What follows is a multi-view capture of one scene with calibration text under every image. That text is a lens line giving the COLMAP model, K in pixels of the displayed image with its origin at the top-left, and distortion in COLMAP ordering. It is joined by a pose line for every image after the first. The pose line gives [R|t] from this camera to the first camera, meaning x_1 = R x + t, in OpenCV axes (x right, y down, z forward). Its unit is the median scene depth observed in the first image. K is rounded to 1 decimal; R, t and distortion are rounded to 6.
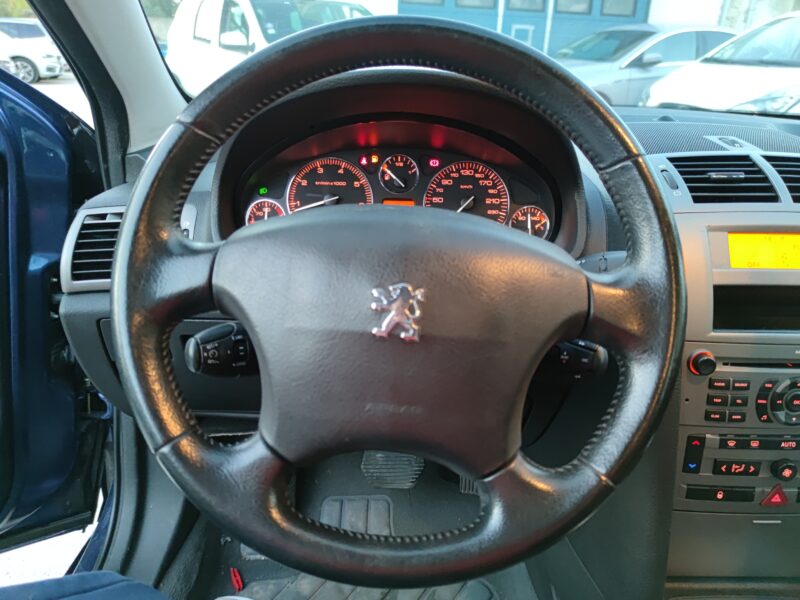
lens RADIAL K [[598.7, 0, 403.7], [0, 598.7, 297.3], [0, 0, 1]] dist [0.041670, 0.000718]
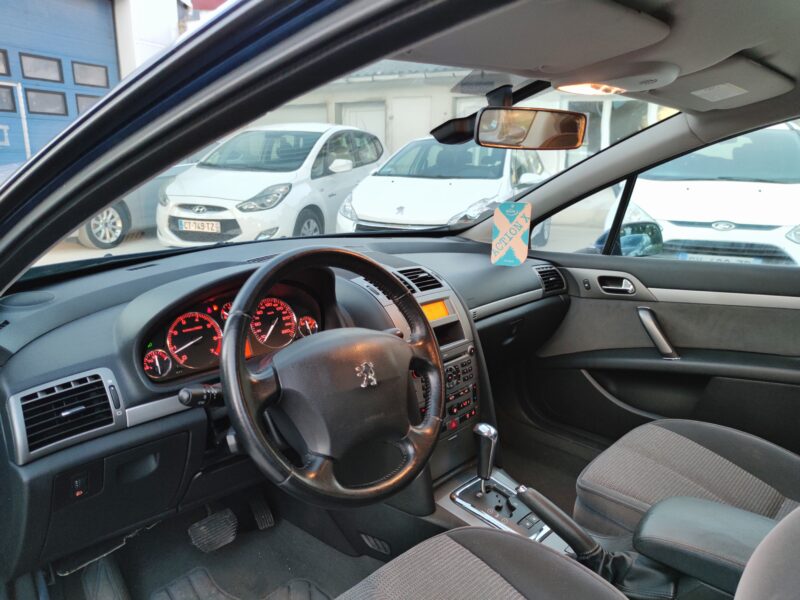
lens RADIAL K [[598.7, 0, 404.0], [0, 598.7, 301.6], [0, 0, 1]] dist [0.041670, 0.000718]
pose [[0.692608, -0.185448, 0.697067, -0.779984], [0.269694, 0.962874, -0.011806, -0.096715], [-0.668998, 0.196172, 0.716909, -0.424374]]
